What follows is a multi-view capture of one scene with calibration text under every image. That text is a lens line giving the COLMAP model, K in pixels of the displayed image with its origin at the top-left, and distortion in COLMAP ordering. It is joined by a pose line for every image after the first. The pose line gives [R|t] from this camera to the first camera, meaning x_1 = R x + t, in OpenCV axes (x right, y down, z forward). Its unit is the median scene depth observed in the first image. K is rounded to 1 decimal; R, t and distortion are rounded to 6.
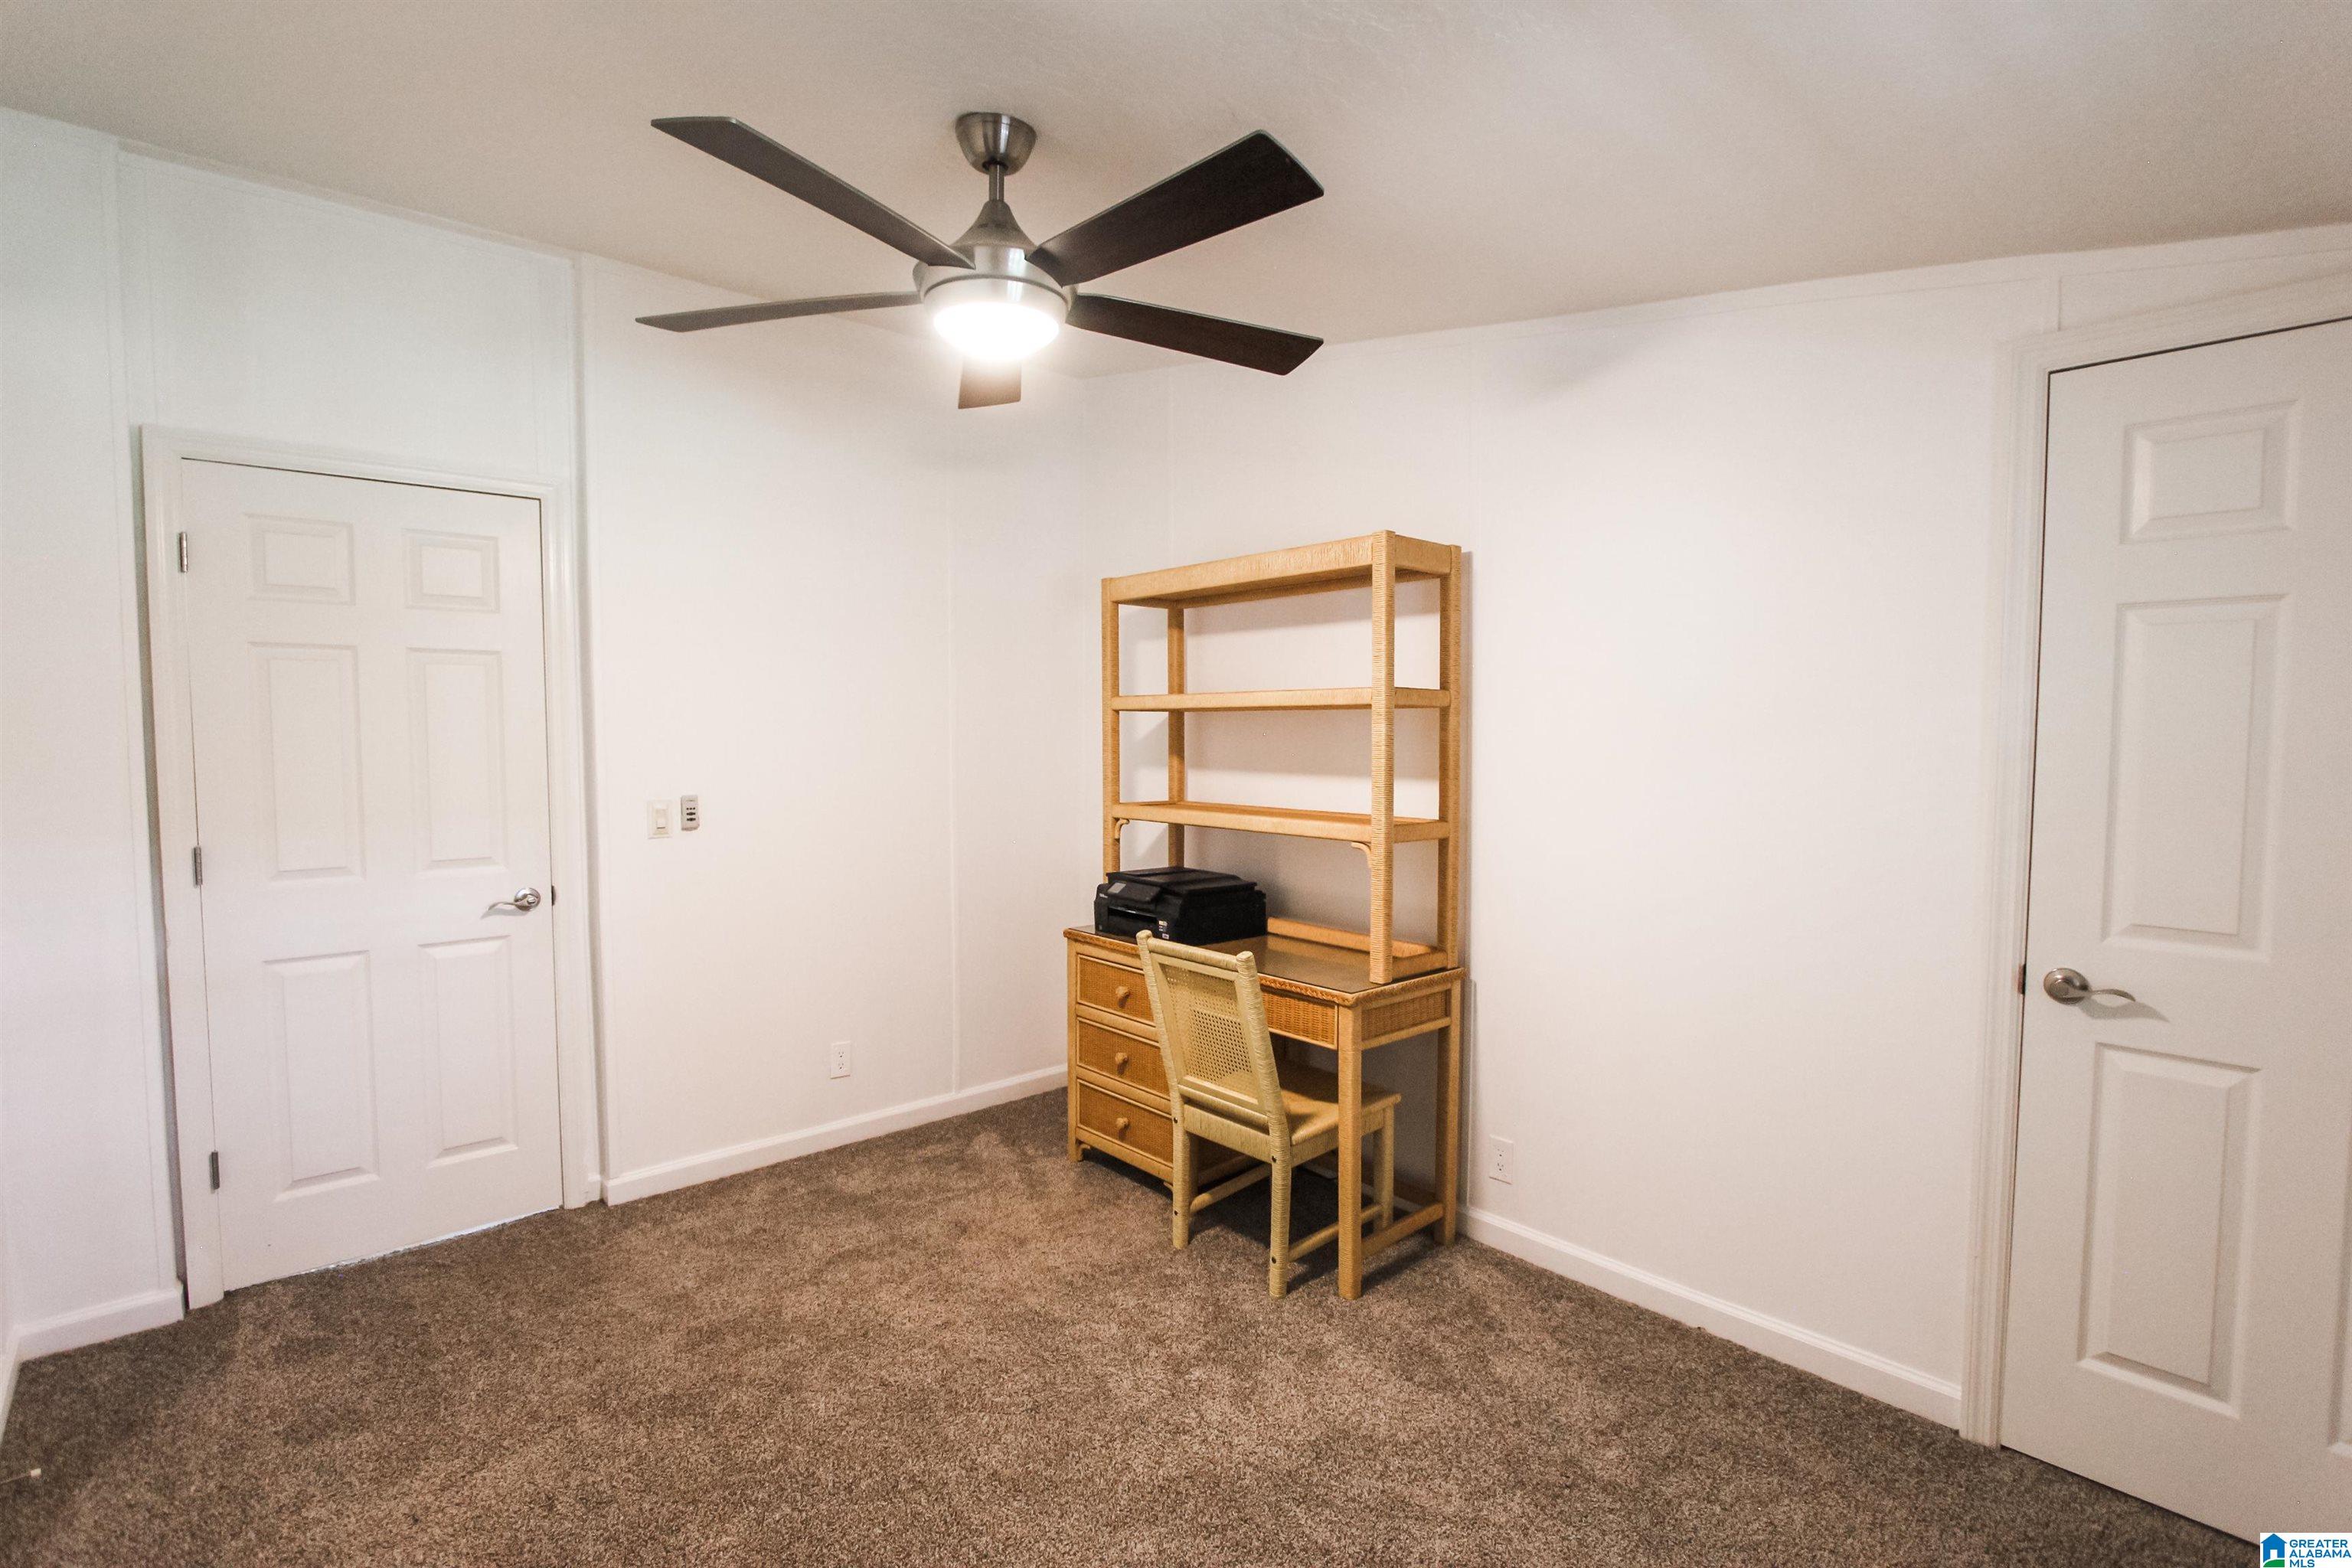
lens RADIAL K [[1085.8, 0, 1187.4], [0, 1085.8, 776.3], [0, 0, 1]] dist [-0.021191, 0.003320]
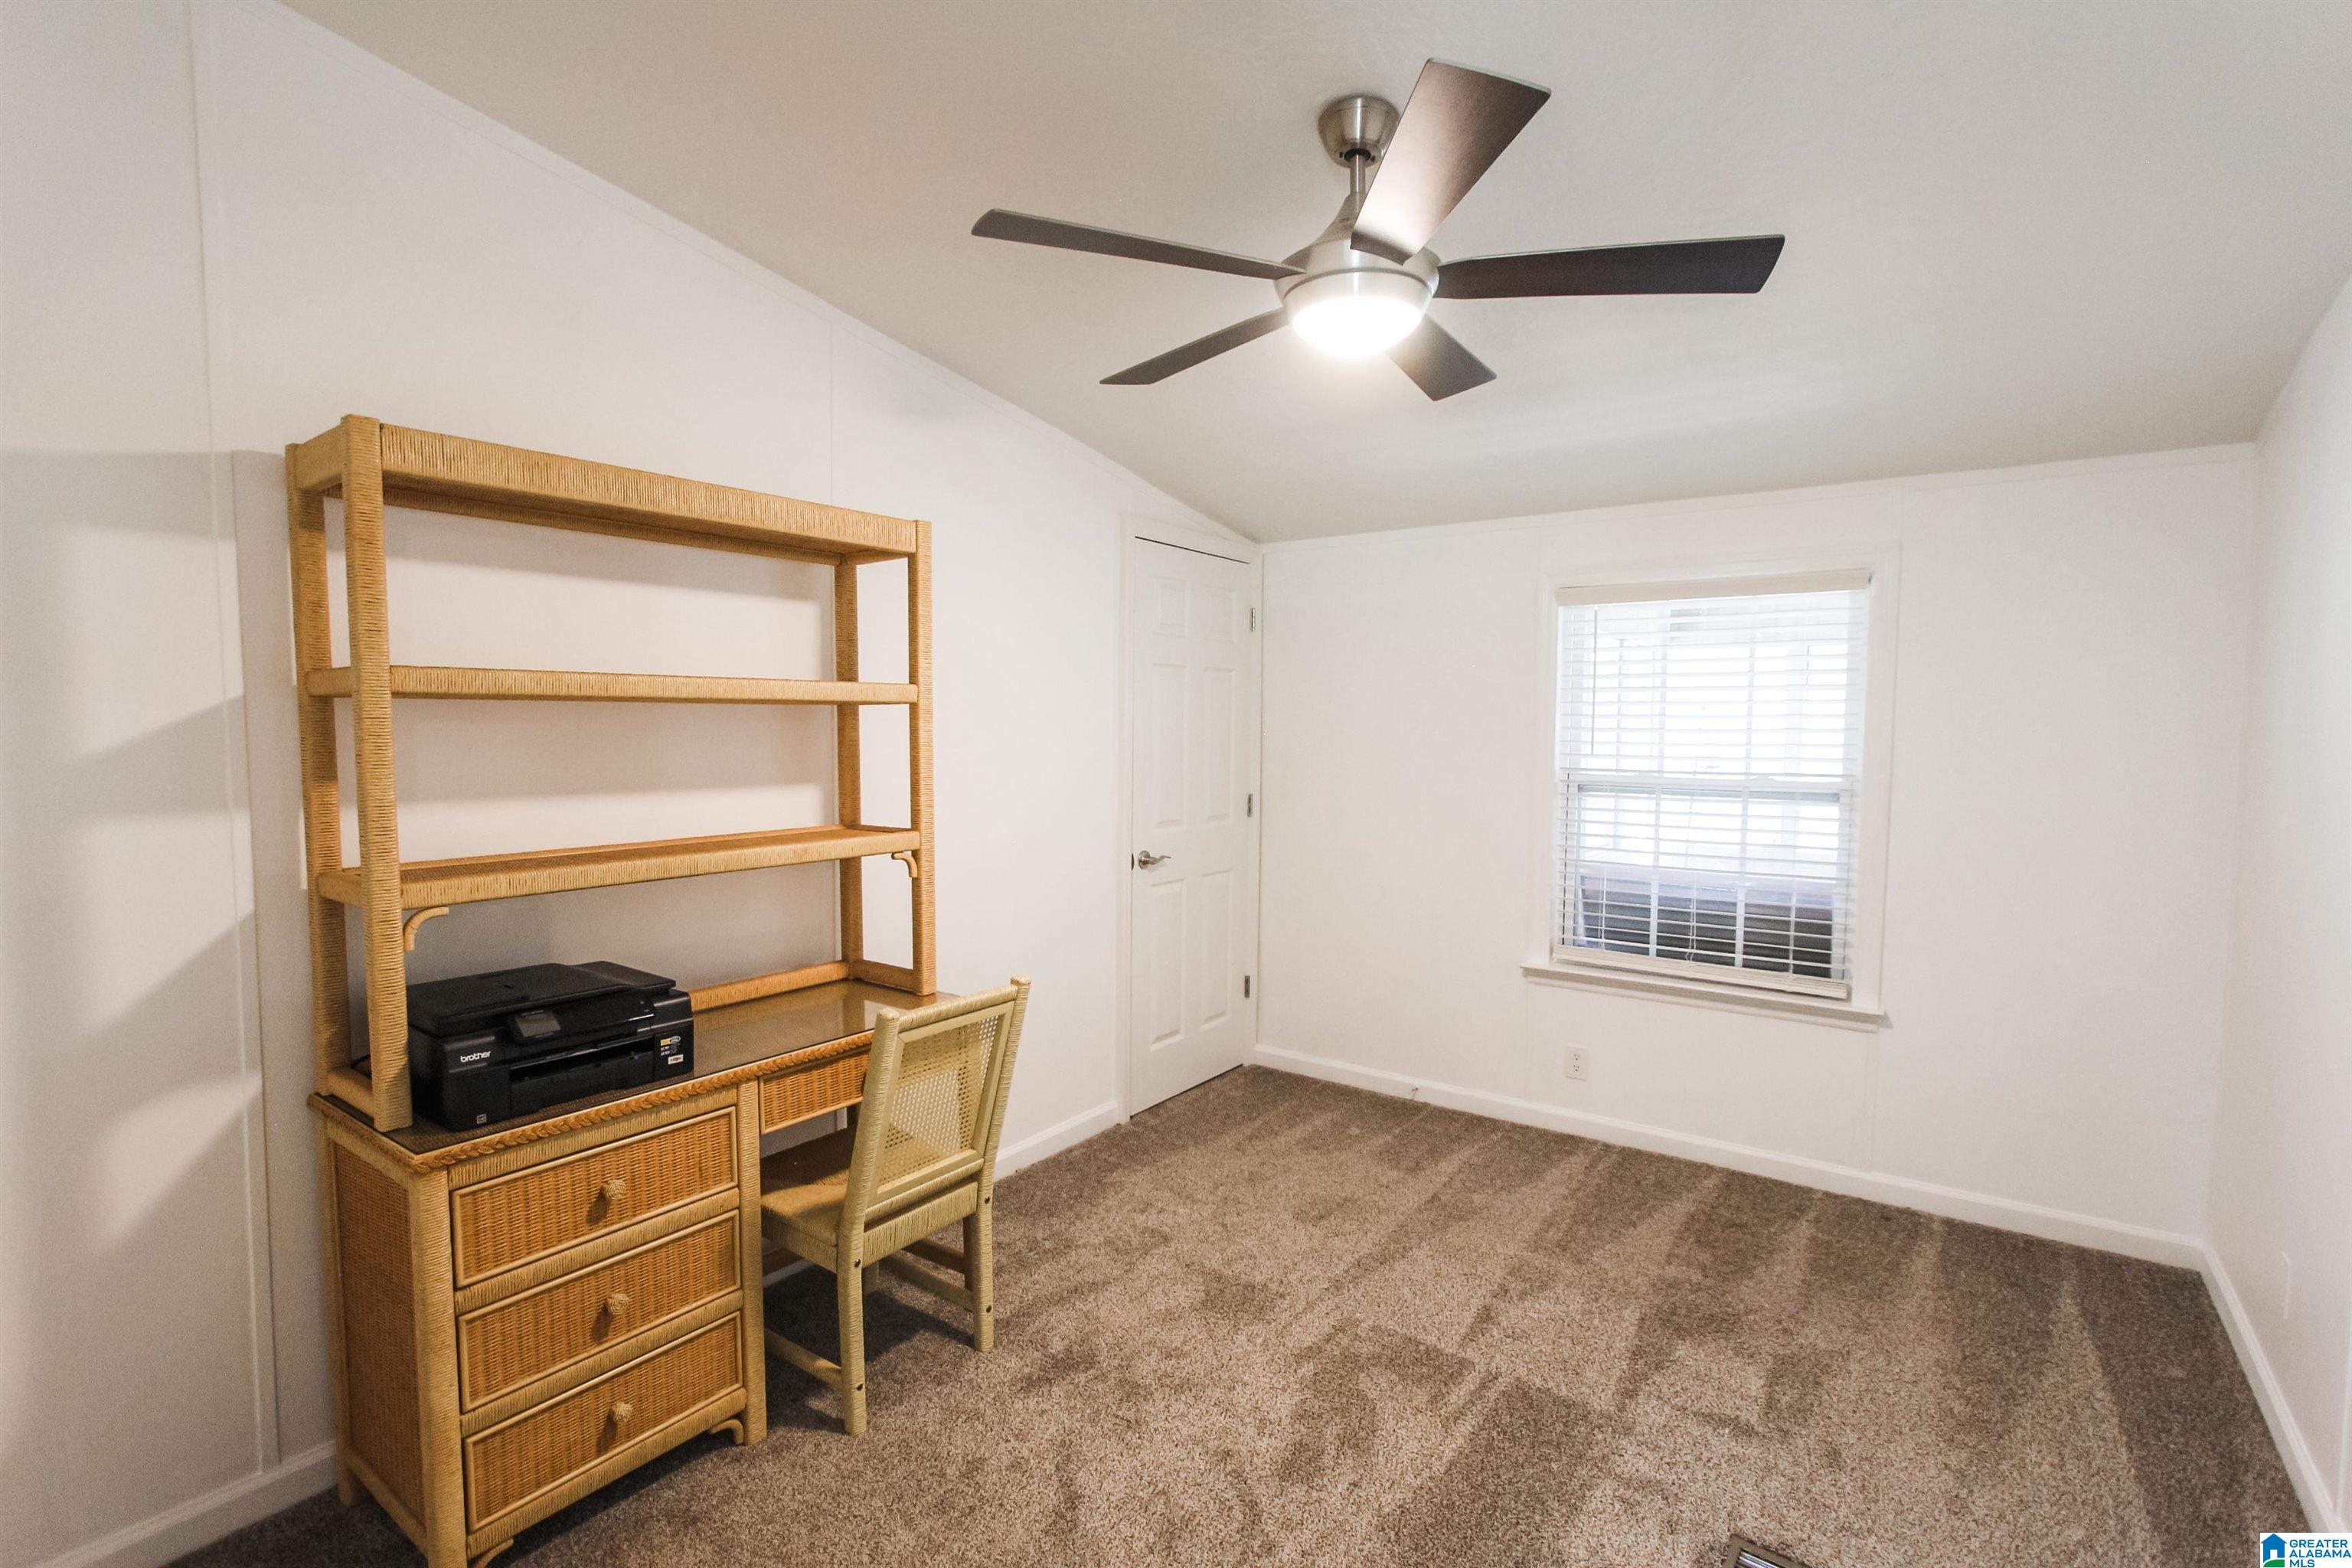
lens RADIAL K [[1085.8, 0, 1188.3], [0, 1085.8, 799.3], [0, 0, 1]] dist [-0.021191, 0.003320]
pose [[-0.204064, -0.071023, 0.976378, -0.713095], [0.042557, 0.995778, 0.081329, -0.042901], [-0.978032, 0.058148, -0.200180, 0.866058]]
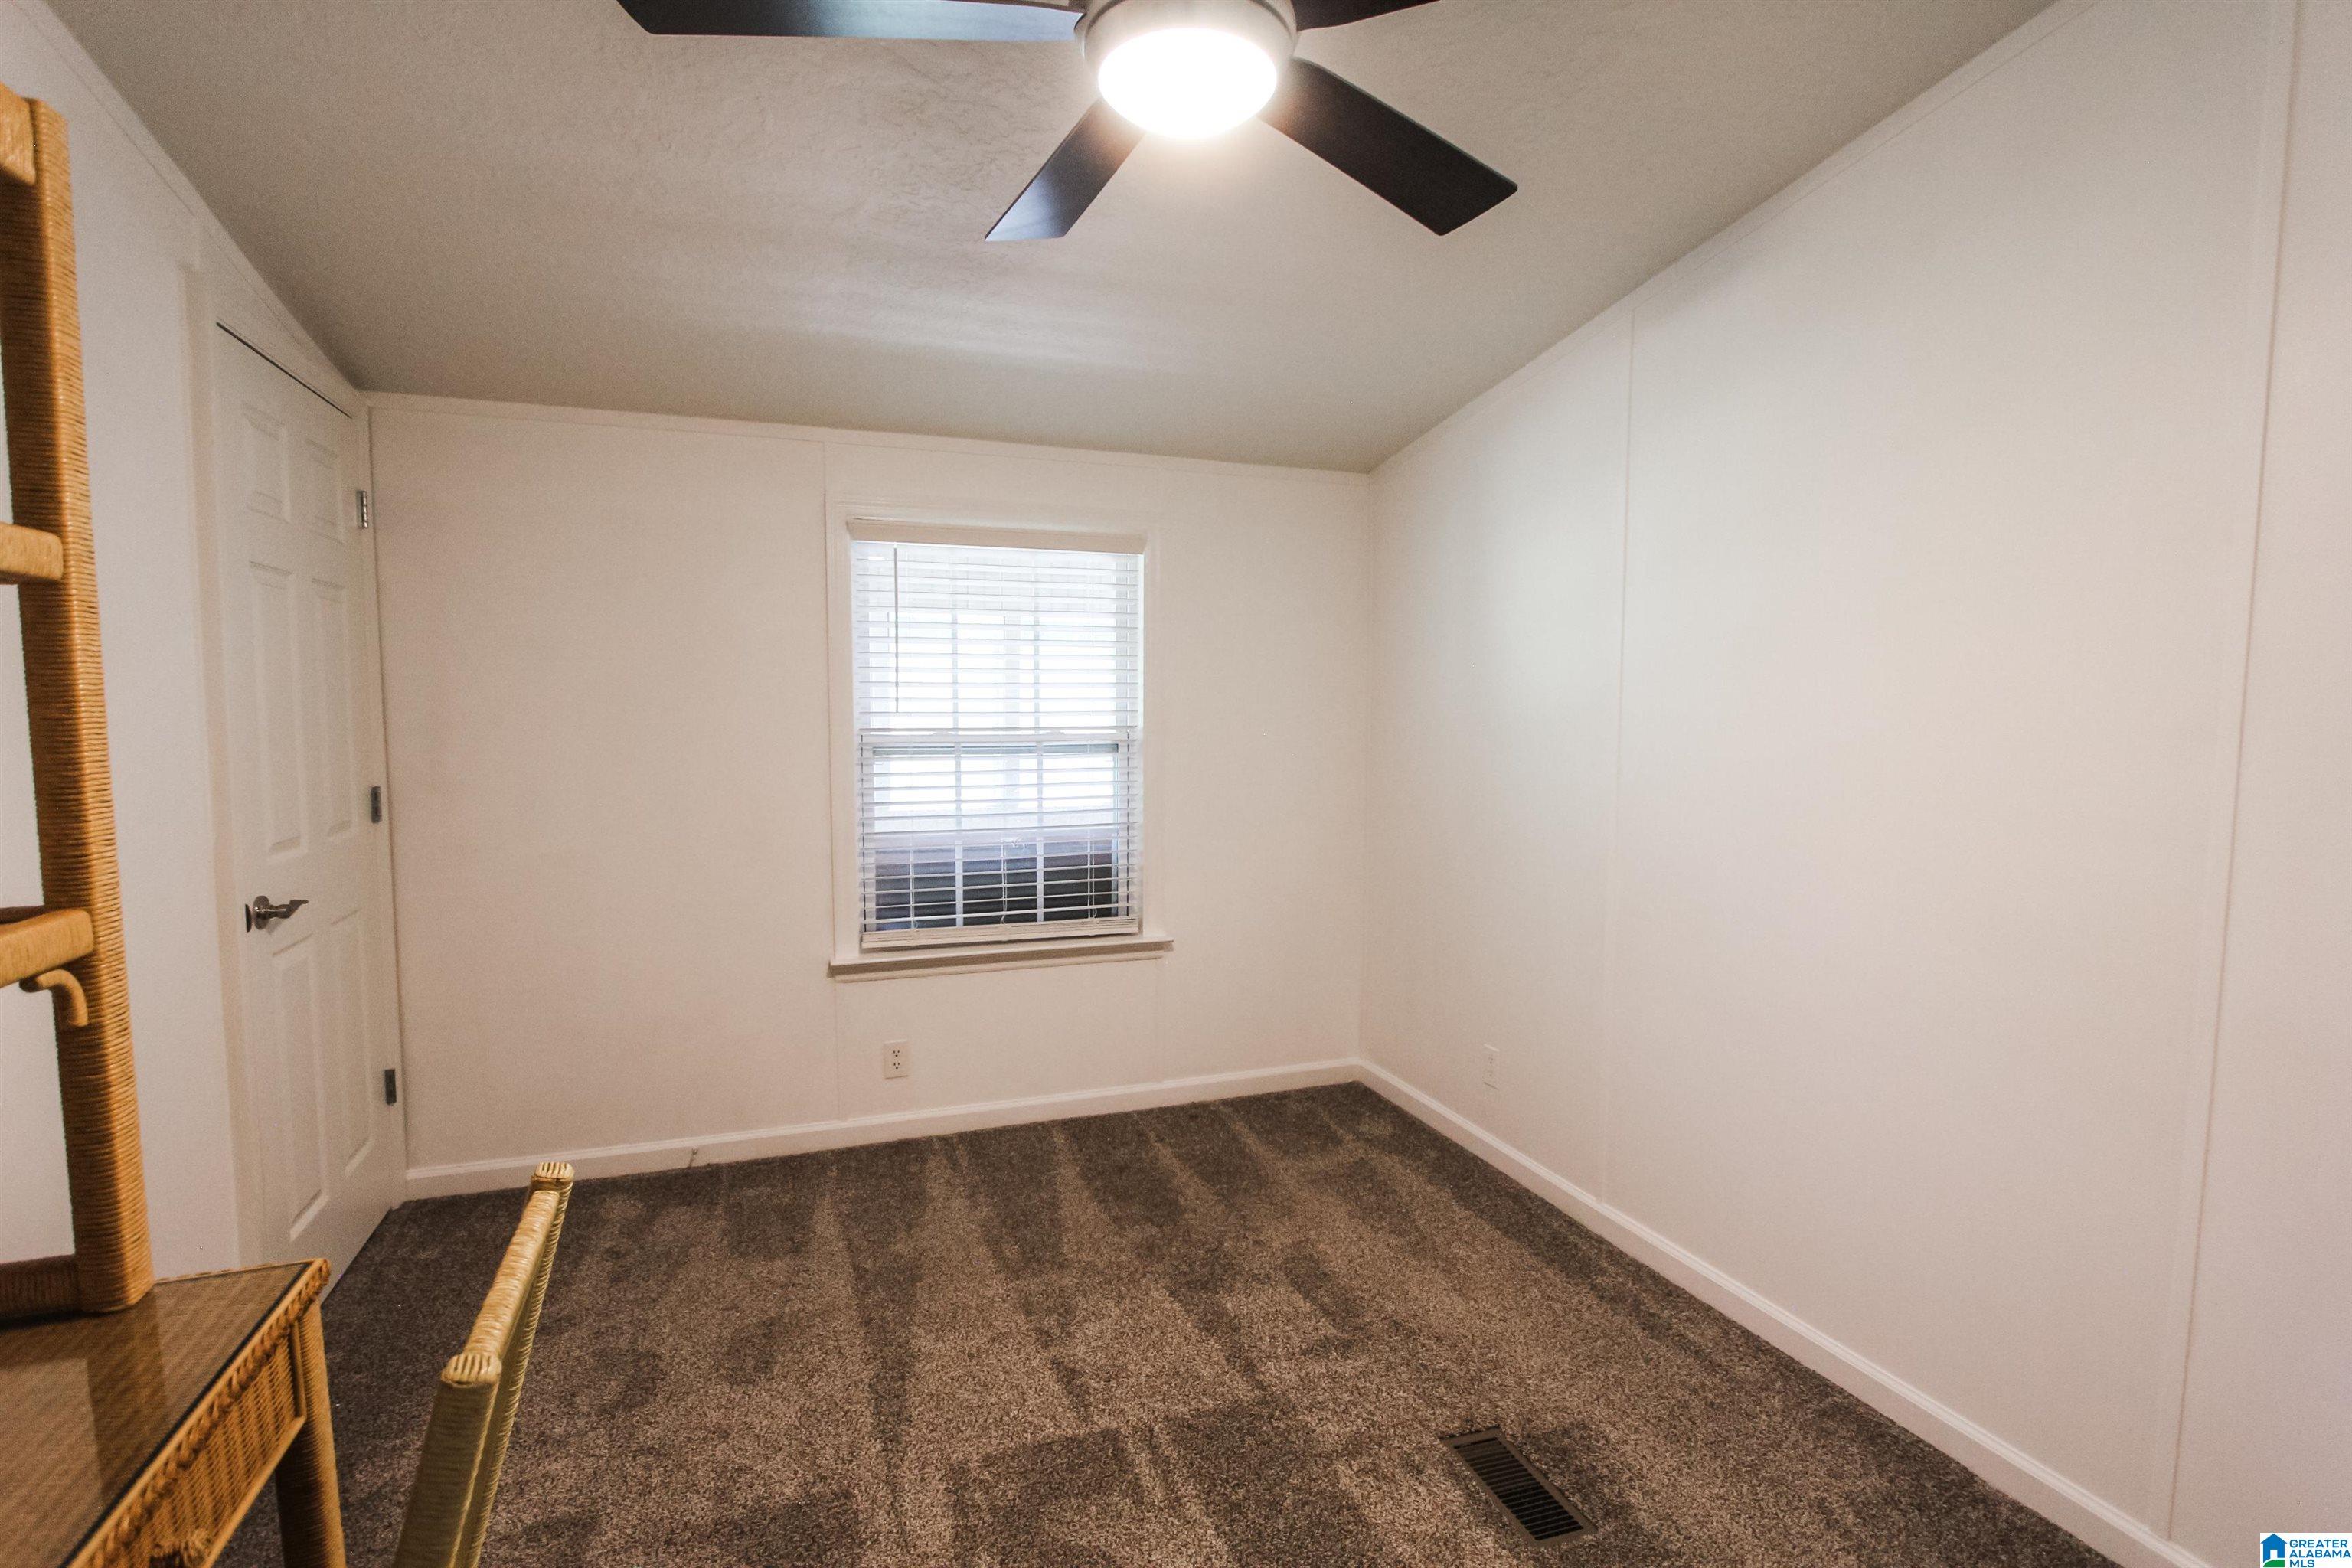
lens RADIAL K [[1085.8, 0, 1174.8], [0, 1085.8, 796.7], [0, 0, 1]] dist [-0.021191, 0.003320]
pose [[-0.922851, -0.037379, 0.383338, -0.289194], [0.015101, 0.991003, 0.132986, -0.031089], [-0.384860, 0.128516, -0.913984, 1.067136]]
